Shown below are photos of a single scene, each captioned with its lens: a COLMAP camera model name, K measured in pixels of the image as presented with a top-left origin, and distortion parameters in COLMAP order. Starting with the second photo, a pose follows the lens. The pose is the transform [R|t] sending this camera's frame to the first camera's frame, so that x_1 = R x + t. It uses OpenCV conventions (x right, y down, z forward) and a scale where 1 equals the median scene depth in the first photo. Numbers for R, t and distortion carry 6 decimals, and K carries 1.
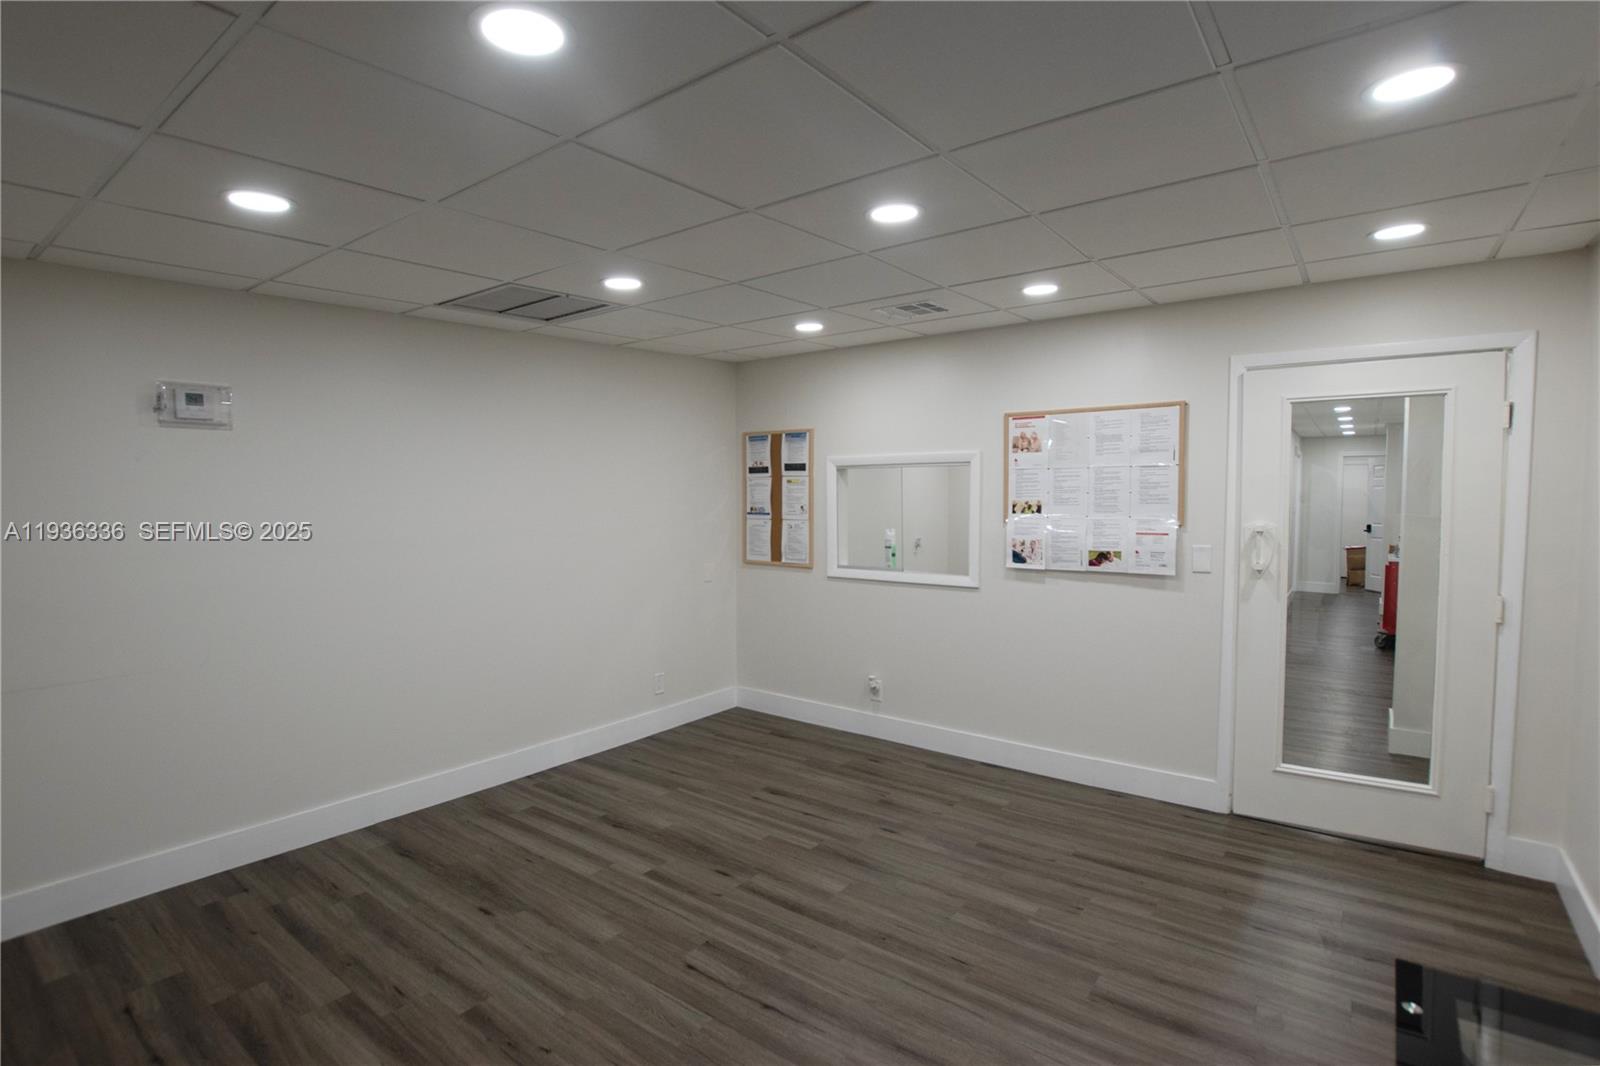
lens RADIAL K [[755.3, 0, 800.0], [0, 755.3, 533.0], [0, 0, 1]] dist [-0.044925, -0.000135]
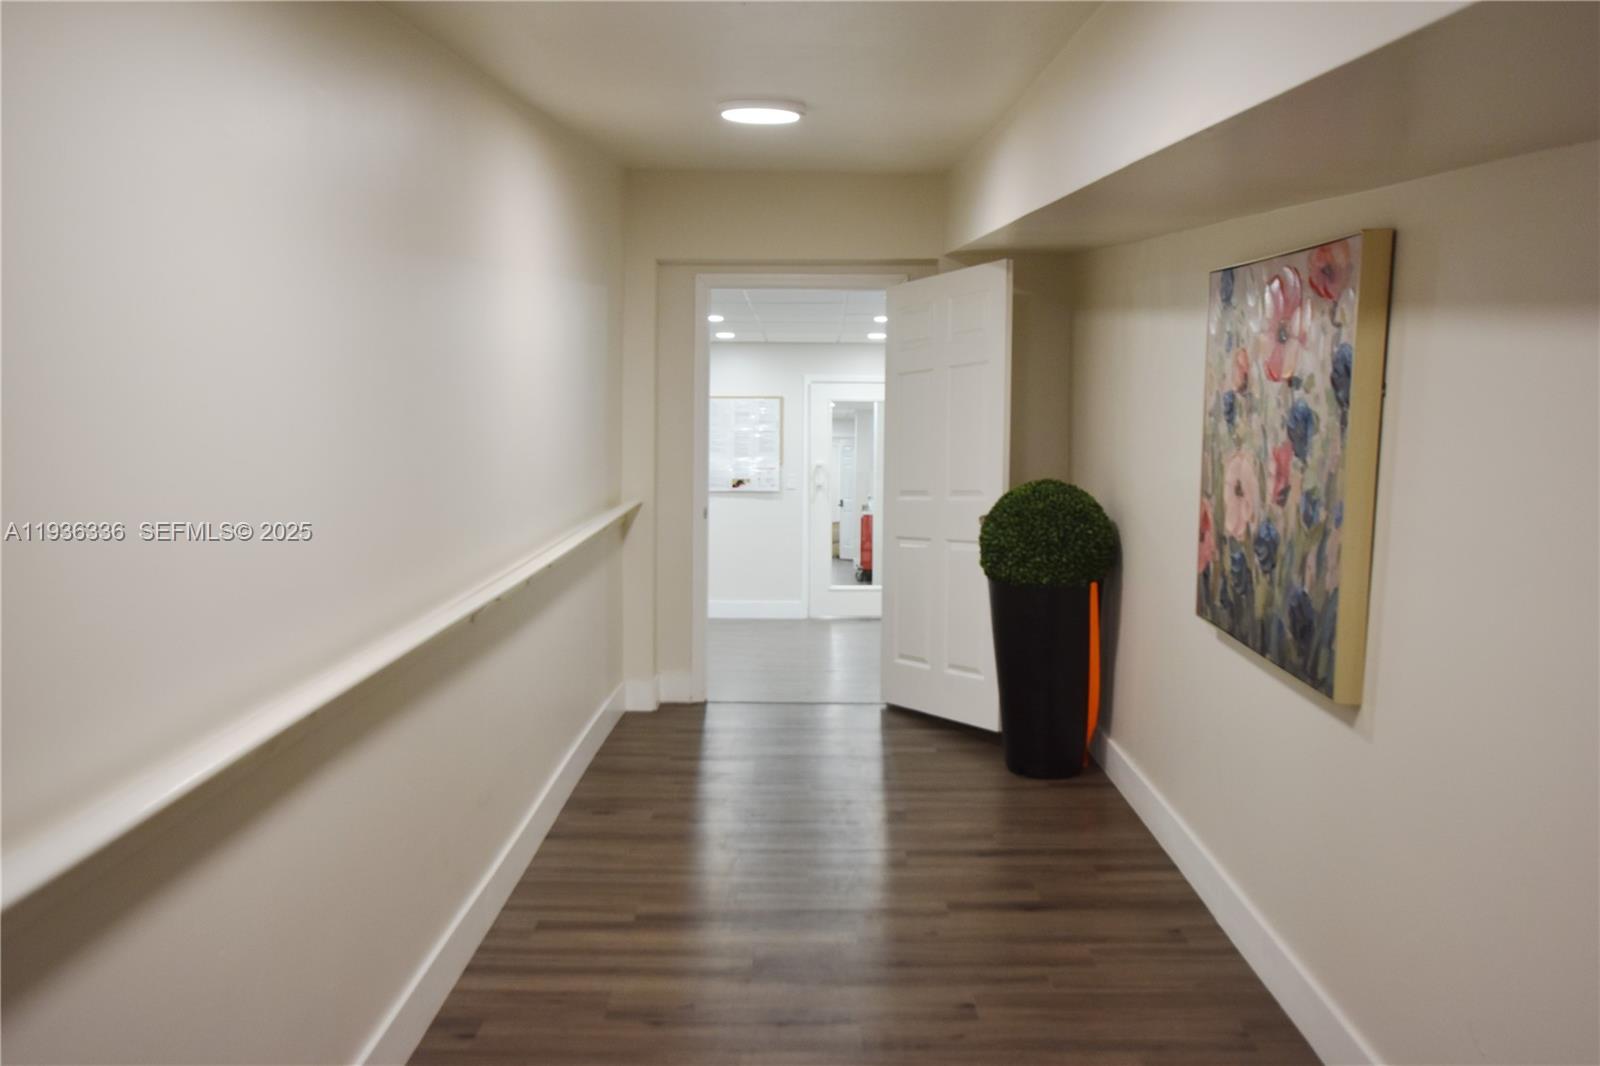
lens RADIAL K [[1252.6, 0, 800.0], [0, 1252.6, 533.0], [0, 0, 1]] dist [-0.000262, -0.000033]
pose [[0.798734, -0.008435, 0.601625, -1.295230], [0.021385, 0.999668, -0.014374, 0.203614], [-0.601304, 0.024347, 0.798649, -1.471135]]
